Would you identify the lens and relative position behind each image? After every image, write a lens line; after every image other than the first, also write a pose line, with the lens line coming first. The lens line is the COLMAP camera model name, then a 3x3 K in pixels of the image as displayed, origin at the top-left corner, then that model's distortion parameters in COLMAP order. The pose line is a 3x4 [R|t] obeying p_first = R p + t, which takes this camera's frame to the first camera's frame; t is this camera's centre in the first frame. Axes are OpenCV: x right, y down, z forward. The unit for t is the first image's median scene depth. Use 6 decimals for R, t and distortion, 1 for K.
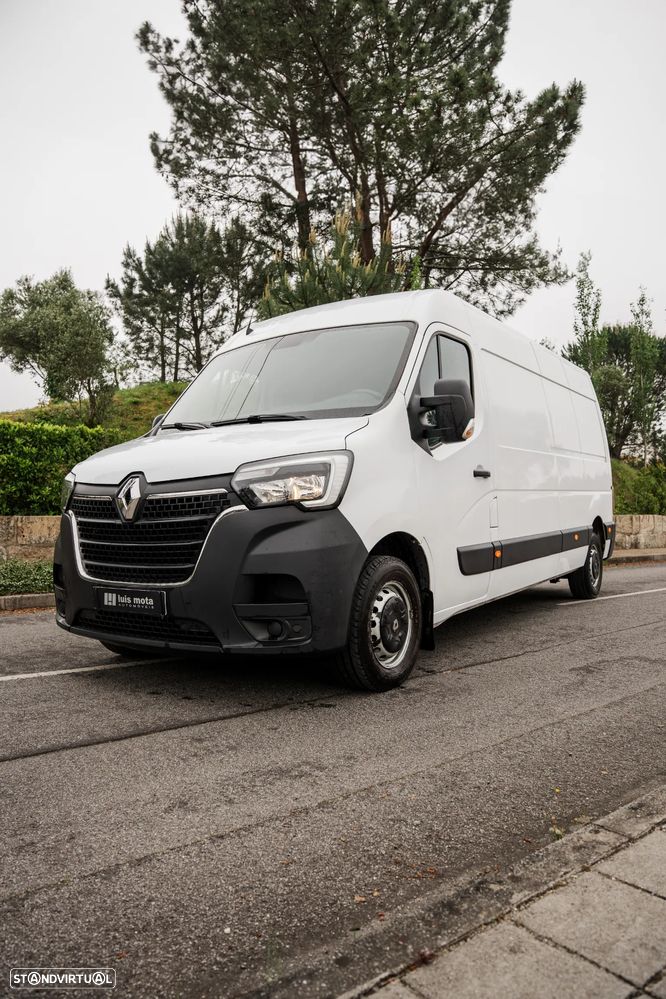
lens RADIAL K [[747.2, 0, 333.0], [0, 747.2, 499.5], [0, 0, 1]] dist [-0.125378, 0.004324]
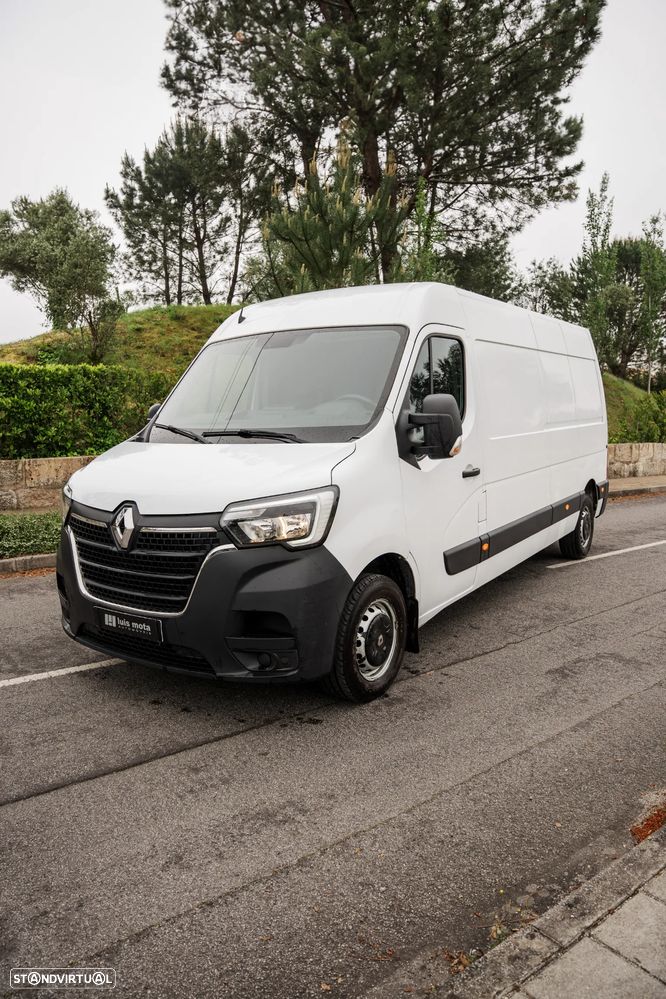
lens RADIAL K [[737.0, 0, 333.9], [0, 737.0, 519.2], [0, 0, 1]] dist [-0.155525, 0.094332]
pose [[0.999961, -0.000030, -0.008858, 0.025504], [0.001447, 0.987122, 0.159960, -0.158636], [0.008739, -0.159966, 0.987084, -0.001938]]
